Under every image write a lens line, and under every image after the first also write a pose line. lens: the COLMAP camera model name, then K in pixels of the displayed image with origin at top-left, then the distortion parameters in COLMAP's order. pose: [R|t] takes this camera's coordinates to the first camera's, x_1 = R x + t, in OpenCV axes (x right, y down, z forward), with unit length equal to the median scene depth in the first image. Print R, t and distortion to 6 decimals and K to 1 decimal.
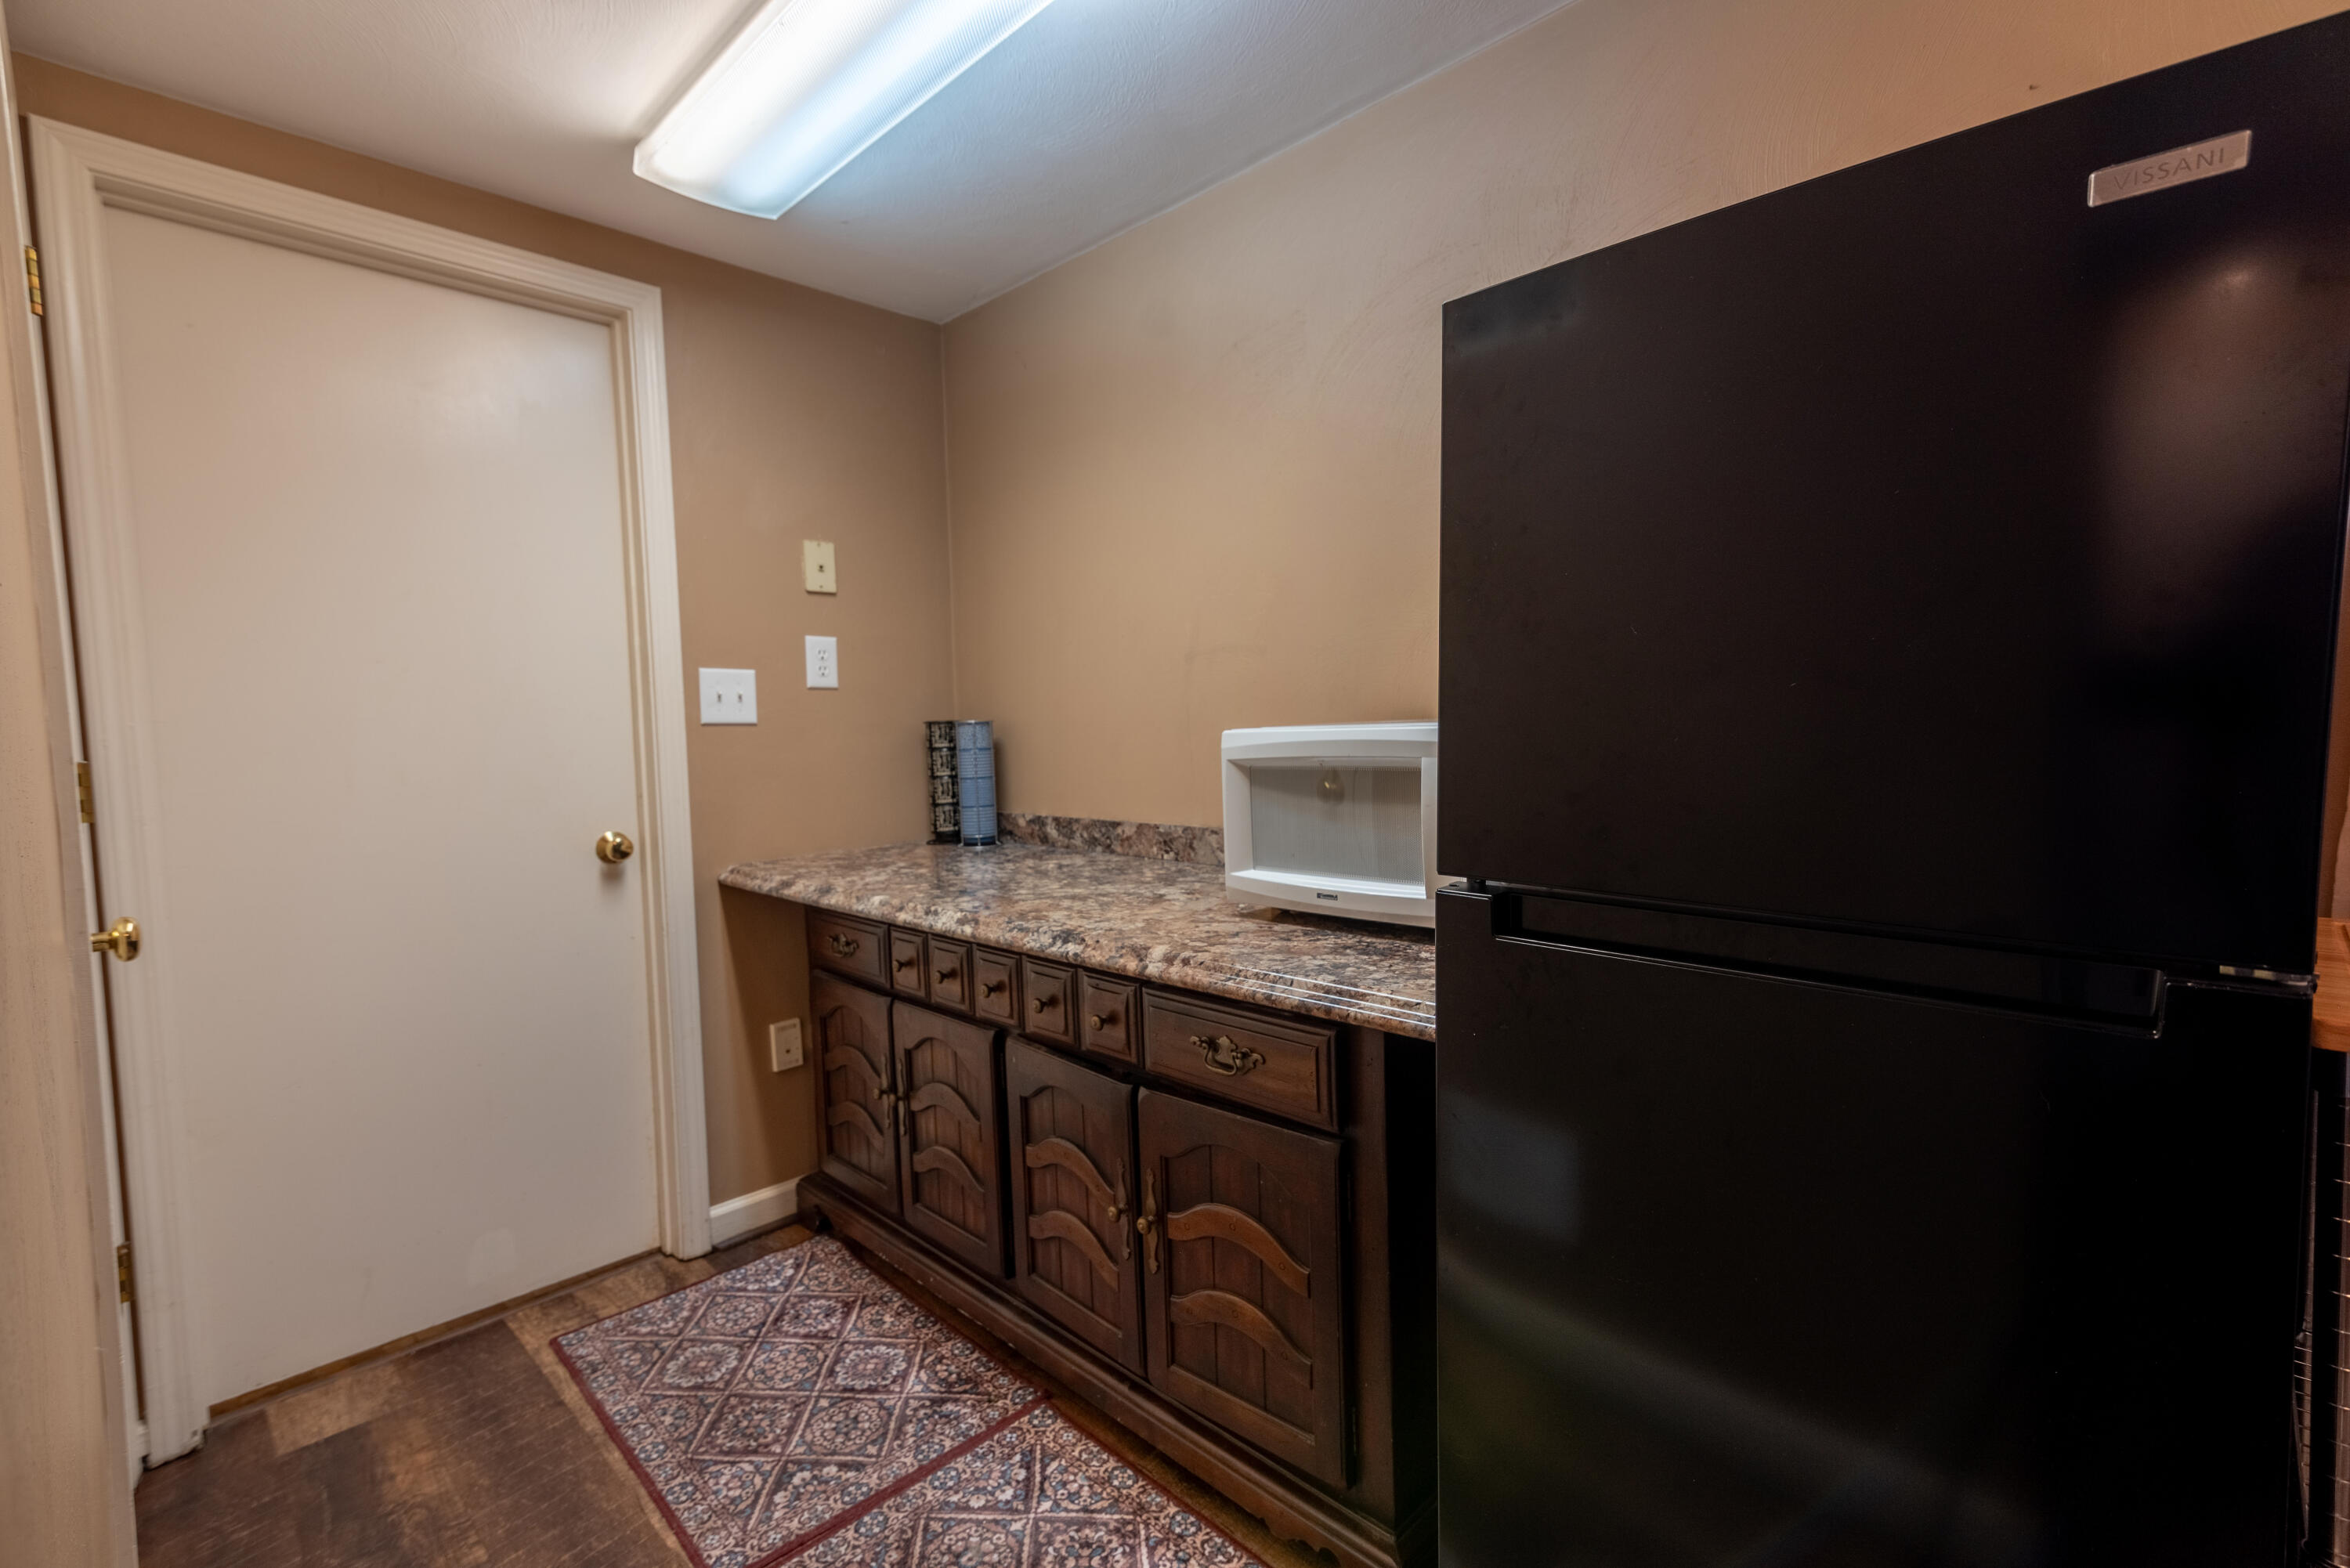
lens RADIAL K [[1046.3, 0, 1175.0], [0, 1046.3, 784.0], [0, 0, 1]] dist [0.015960, -0.001052]
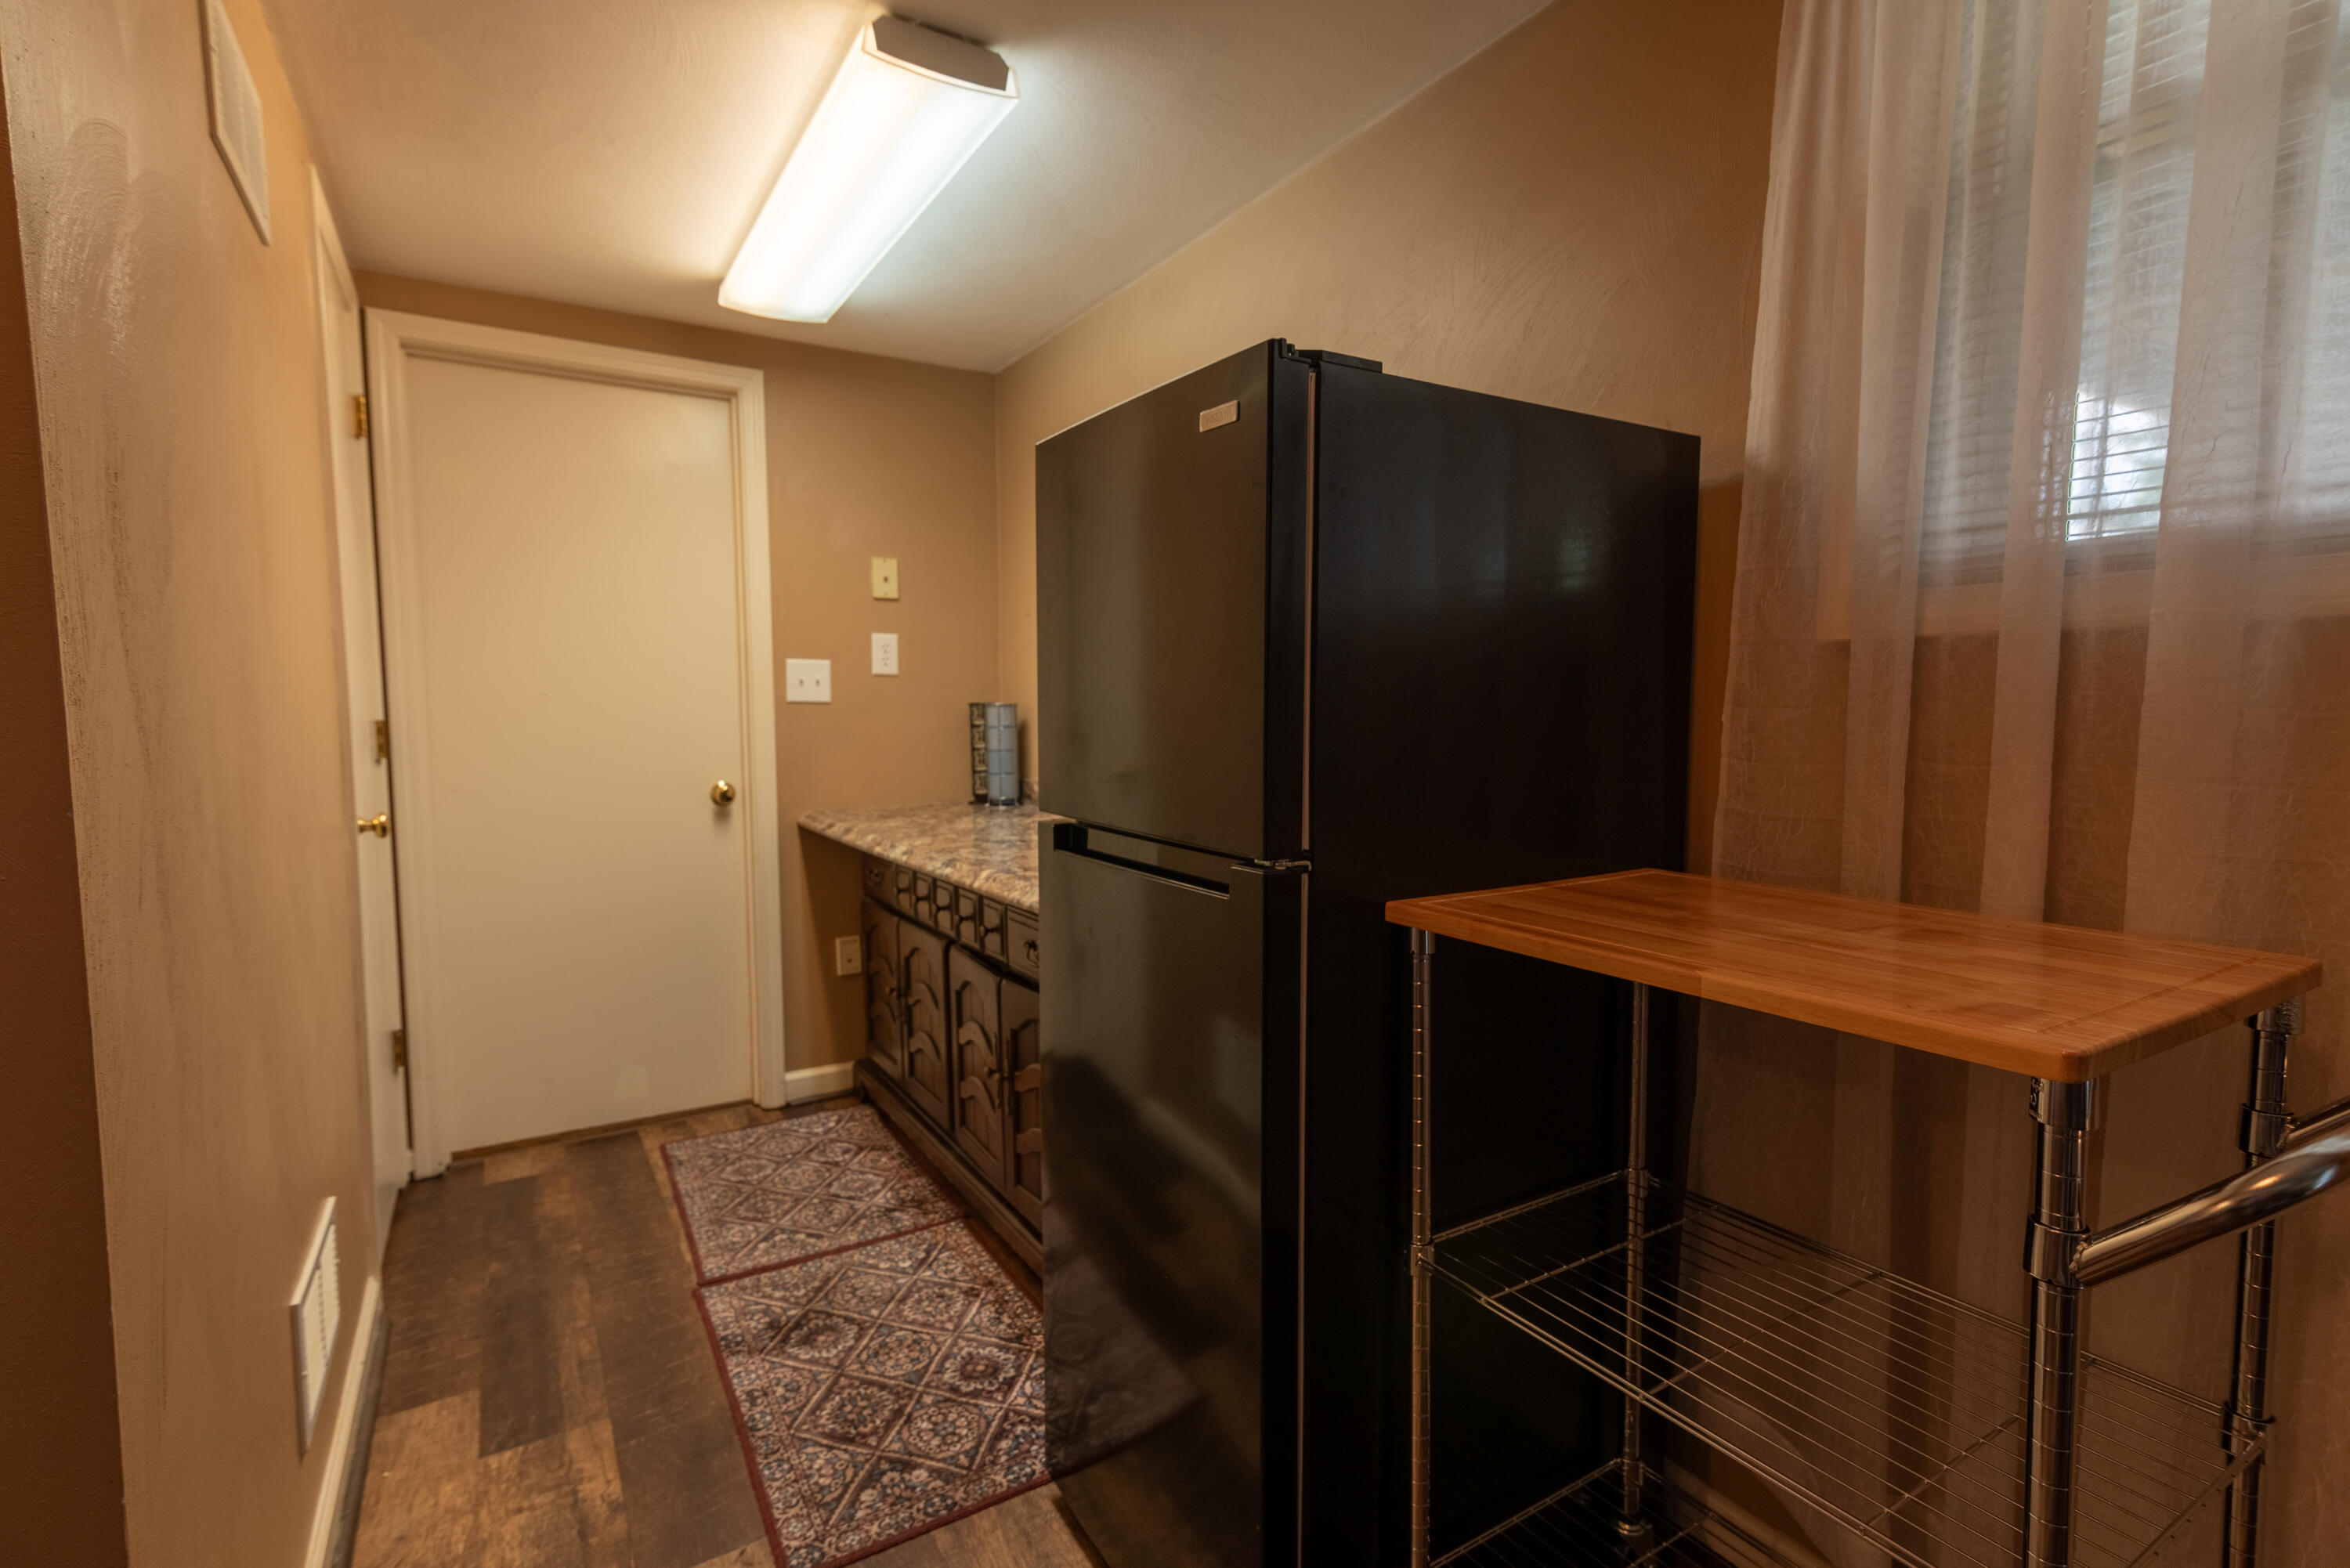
lens RADIAL K [[1097.6, 0, 1175.0], [0, 1097.6, 784.0], [0, 0, 1]] dist [0.010858, 0.000150]
pose [[0.972165, 0.036138, -0.231495, 0.381595], [-0.032968, 0.999302, 0.017550, 0.005213], [0.231968, -0.009430, 0.972678, -0.244689]]
